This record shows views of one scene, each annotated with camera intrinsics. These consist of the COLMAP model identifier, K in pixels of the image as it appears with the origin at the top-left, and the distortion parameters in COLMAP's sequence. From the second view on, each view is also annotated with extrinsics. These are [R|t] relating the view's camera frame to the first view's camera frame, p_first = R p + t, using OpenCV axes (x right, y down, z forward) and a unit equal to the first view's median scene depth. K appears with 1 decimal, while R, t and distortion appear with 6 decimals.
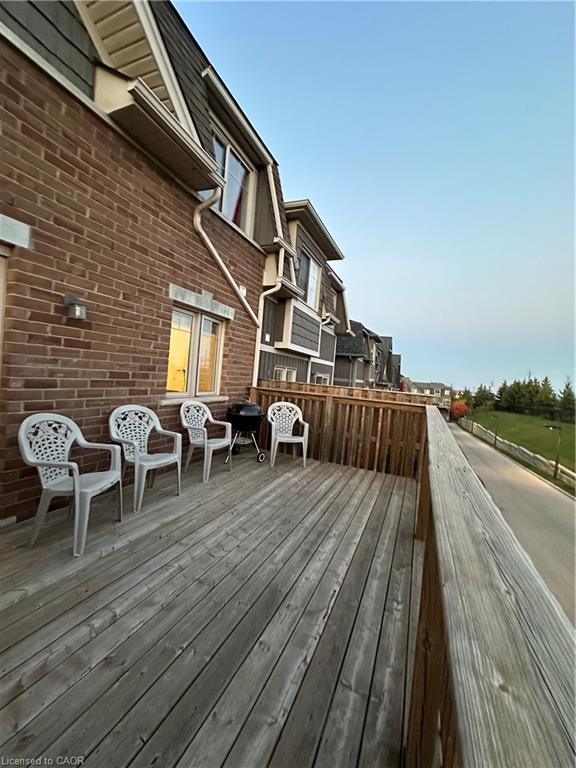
lens RADIAL K [[306.0, 0, 290.2], [0, 306.0, 379.3], [0, 0, 1]] dist [-0.007699, 0.001138]
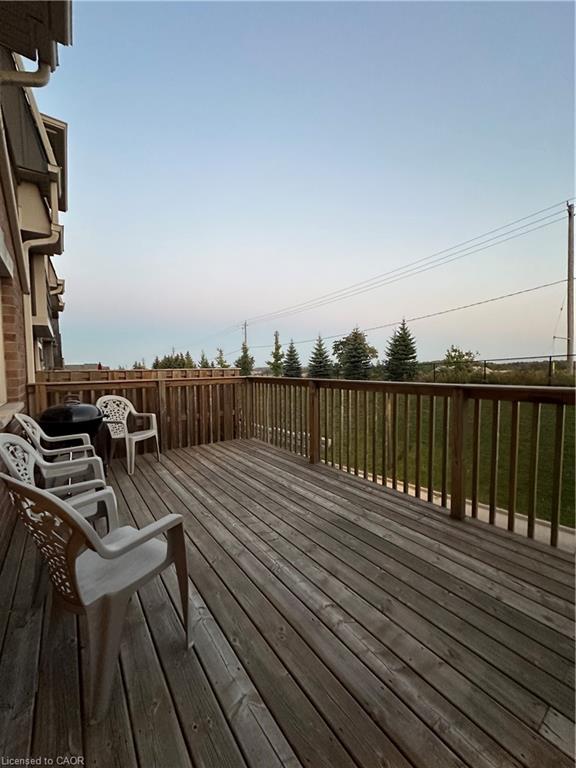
lens RADIAL K [[306.0, 0, 284.9], [0, 306.0, 381.3], [0, 0, 1]] dist [-0.007699, 0.001138]
pose [[0.504899, -0.130524, 0.853253, -0.727694], [0.065581, 0.991445, 0.112857, -0.034665], [-0.860684, -0.001024, 0.509139, 0.325218]]
